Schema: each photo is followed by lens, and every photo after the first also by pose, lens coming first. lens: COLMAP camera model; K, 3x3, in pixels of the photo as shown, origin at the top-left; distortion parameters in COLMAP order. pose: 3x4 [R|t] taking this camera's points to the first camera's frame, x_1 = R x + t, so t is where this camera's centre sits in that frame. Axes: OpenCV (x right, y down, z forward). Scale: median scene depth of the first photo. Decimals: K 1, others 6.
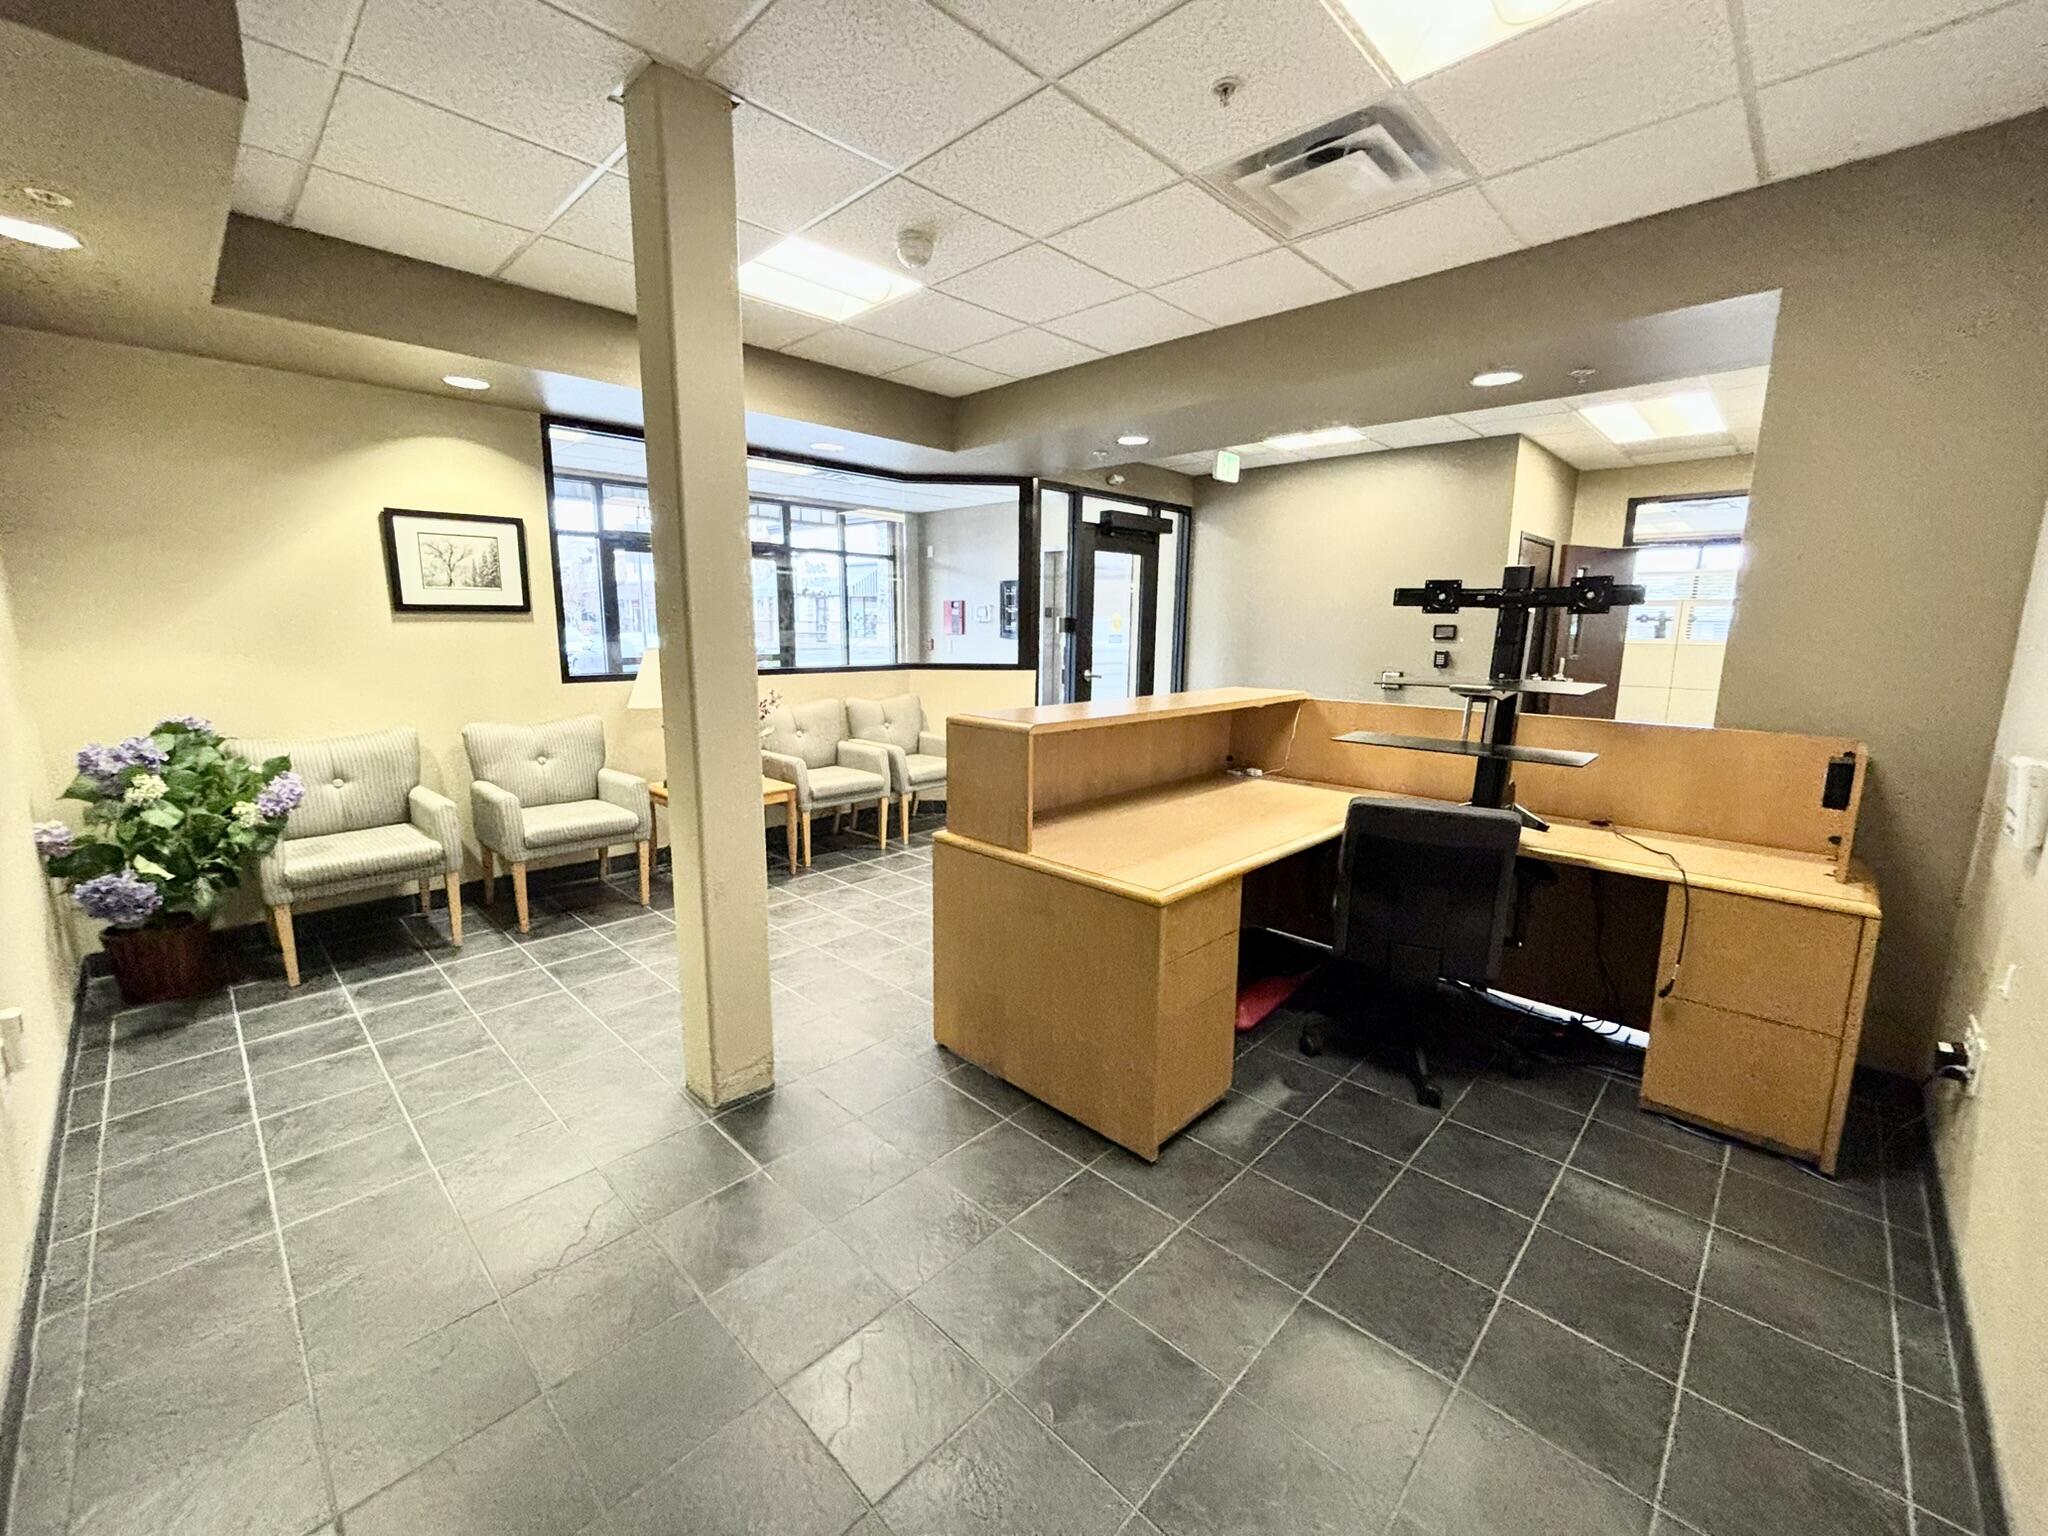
lens RADIAL K [[827.3, 0, 1019.0], [0, 827.3, 764.8], [0, 0, 1]] dist [-0.000643, 0.000246]
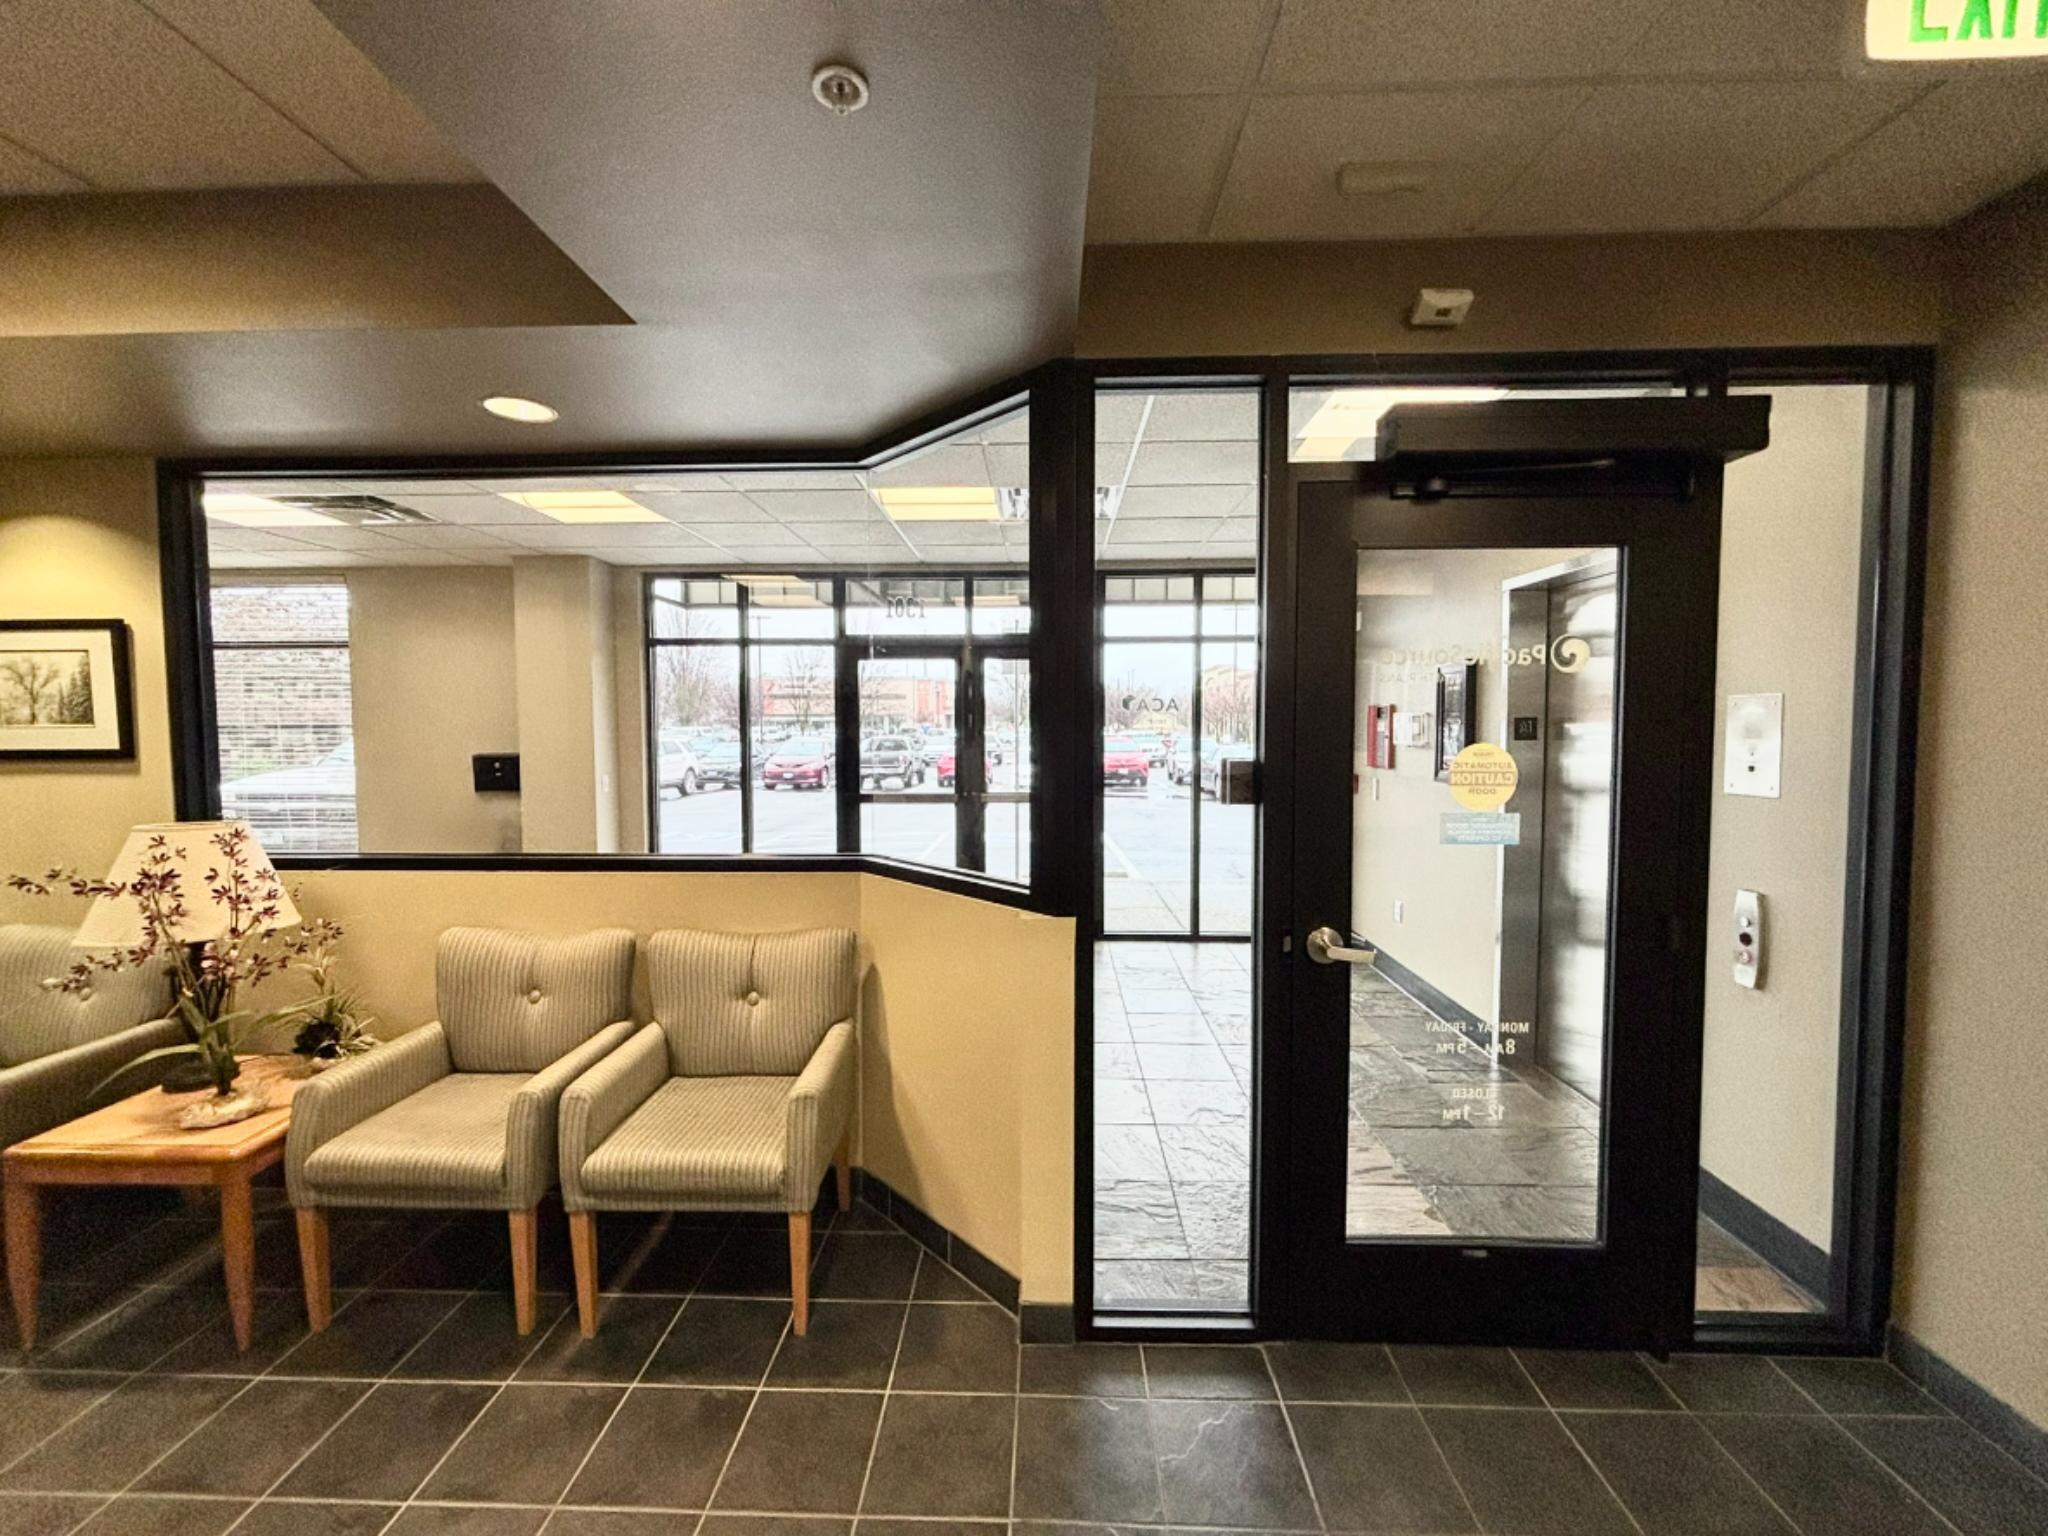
lens RADIAL K [[827.3, 0, 1019.0], [0, 827.3, 764.8], [0, 0, 1]] dist [-0.000643, 0.000246]
pose [[0.681302, 0.024444, -0.731594, 0.236442], [-0.115372, 0.990536, -0.074346, -0.142151], [0.722853, 0.135057, 0.677675, 0.713530]]
